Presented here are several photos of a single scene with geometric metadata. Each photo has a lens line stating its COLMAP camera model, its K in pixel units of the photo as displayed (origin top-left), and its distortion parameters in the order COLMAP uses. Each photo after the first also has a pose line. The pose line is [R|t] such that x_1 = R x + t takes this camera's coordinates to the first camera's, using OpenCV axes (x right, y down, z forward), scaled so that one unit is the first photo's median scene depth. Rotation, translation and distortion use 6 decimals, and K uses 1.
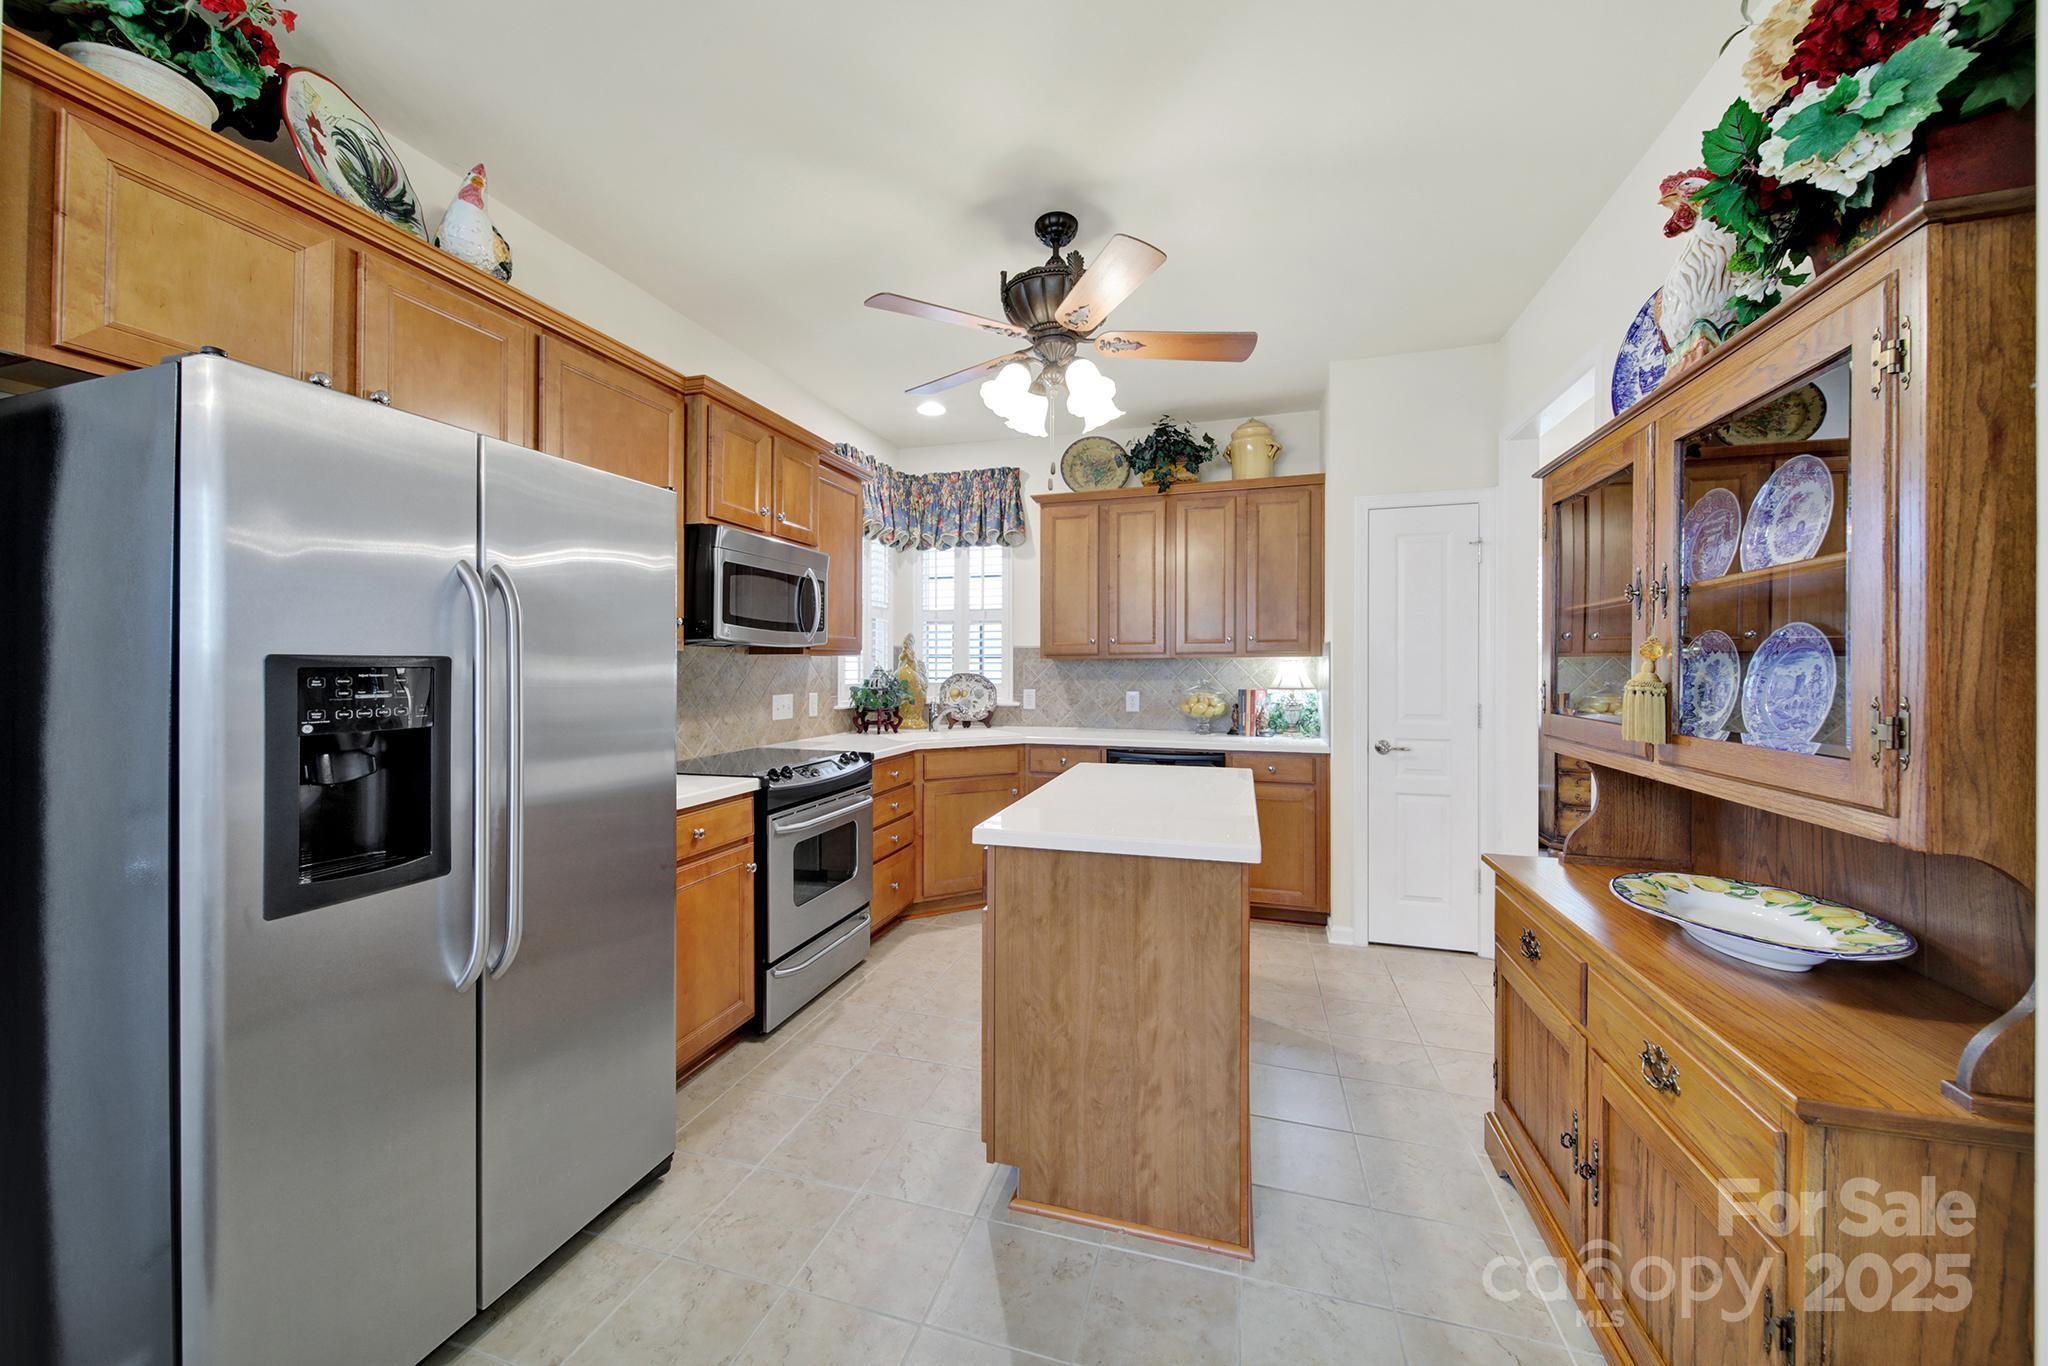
lens RADIAL K [[737.5, 0, 1018.5], [0, 737.5, 665.5], [0, 0, 1]] dist [-0.000331, 0.000038]
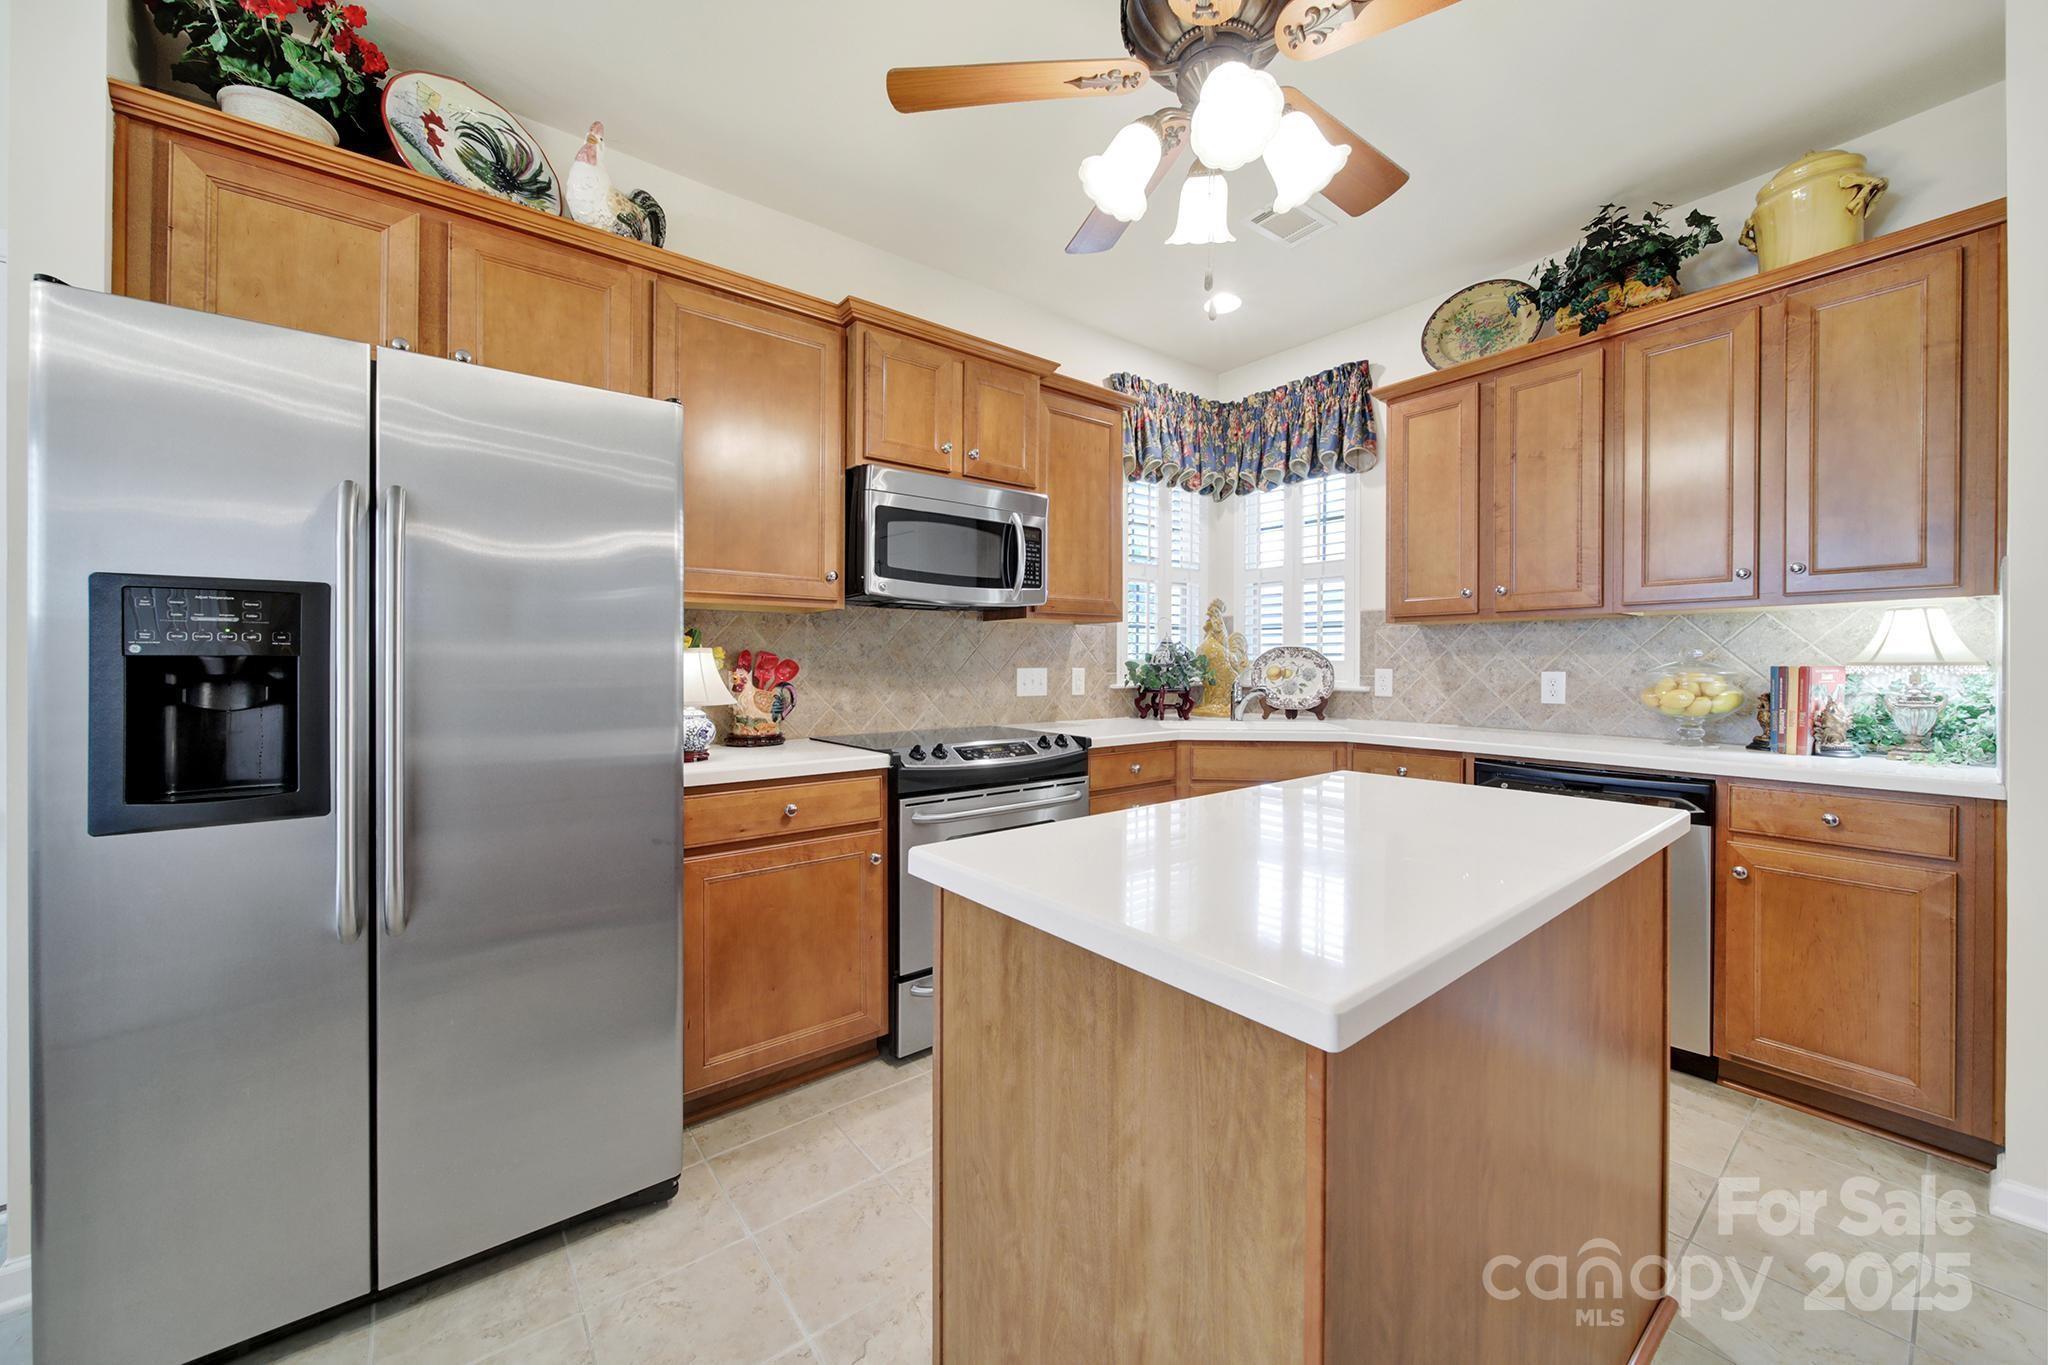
lens RADIAL K [[748.9, 0, 1017.1], [0, 748.9, 662.9], [0, 0, 1]] dist [0.001141, -0.000232]
pose [[0.819086, 0.001164, -0.573669, 0.165471], [0.000350, 0.999997, 0.002529, 0.029163], [0.573670, -0.002272, 0.819083, 0.242366]]
